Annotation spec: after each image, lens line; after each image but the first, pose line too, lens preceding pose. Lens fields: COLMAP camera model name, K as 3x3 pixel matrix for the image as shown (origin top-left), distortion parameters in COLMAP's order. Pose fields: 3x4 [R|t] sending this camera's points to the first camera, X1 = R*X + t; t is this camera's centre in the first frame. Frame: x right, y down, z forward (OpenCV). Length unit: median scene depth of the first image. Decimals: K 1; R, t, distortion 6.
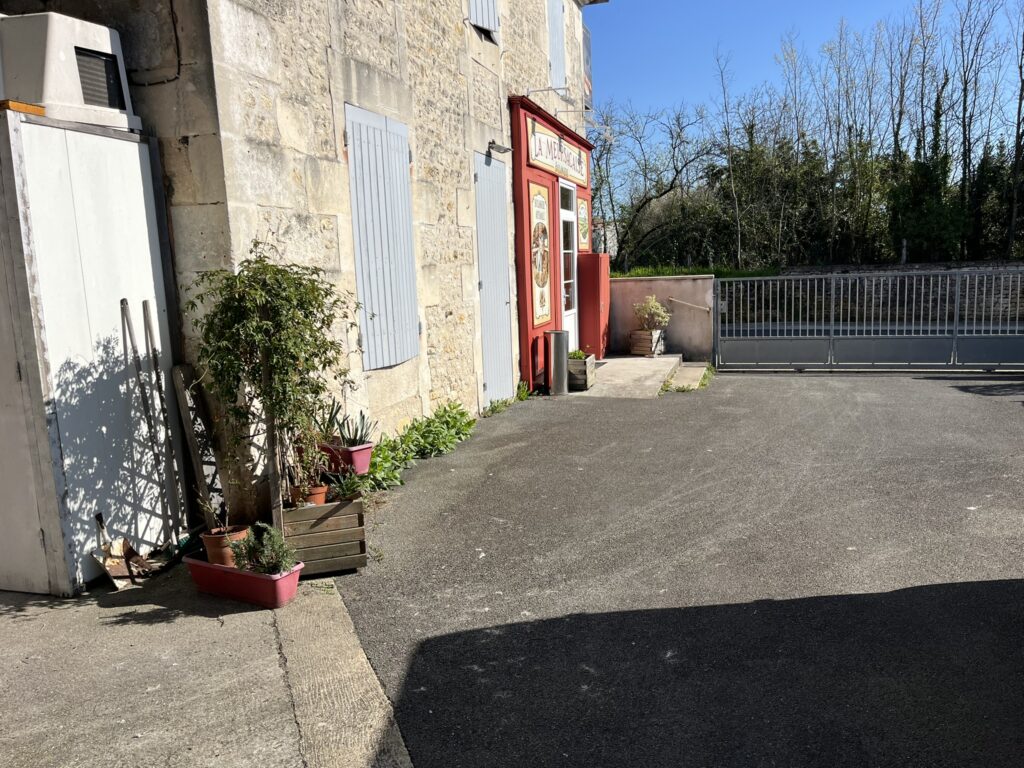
lens RADIAL K [[782.0, 0, 514.8], [0, 782.0, 389.5], [0, 0, 1]] dist [0.059778, -0.057245]
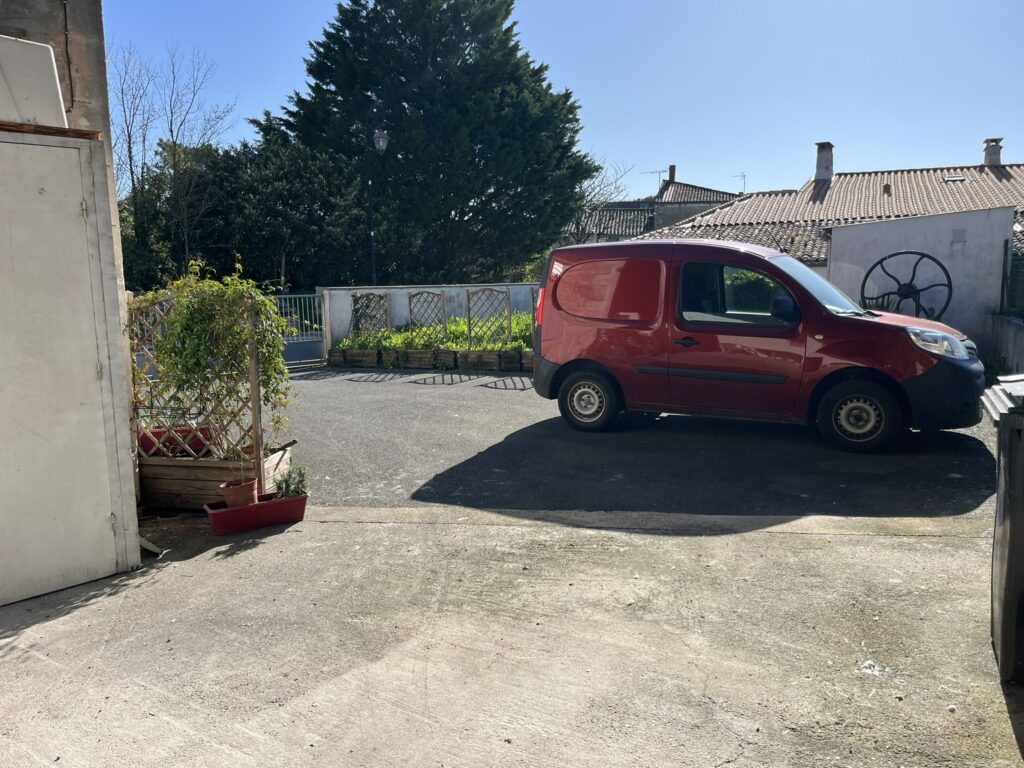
lens RADIAL K [[782.0, 0, 511.4], [0, 782.0, 379.2], [0, 0, 1]] dist [0.059778, -0.057245]
pose [[0.474613, -0.095811, 0.874965, -1.291250], [0.142600, 0.989295, 0.030979, 0.035849], [-0.868567, 0.110067, 0.483195, -0.036404]]
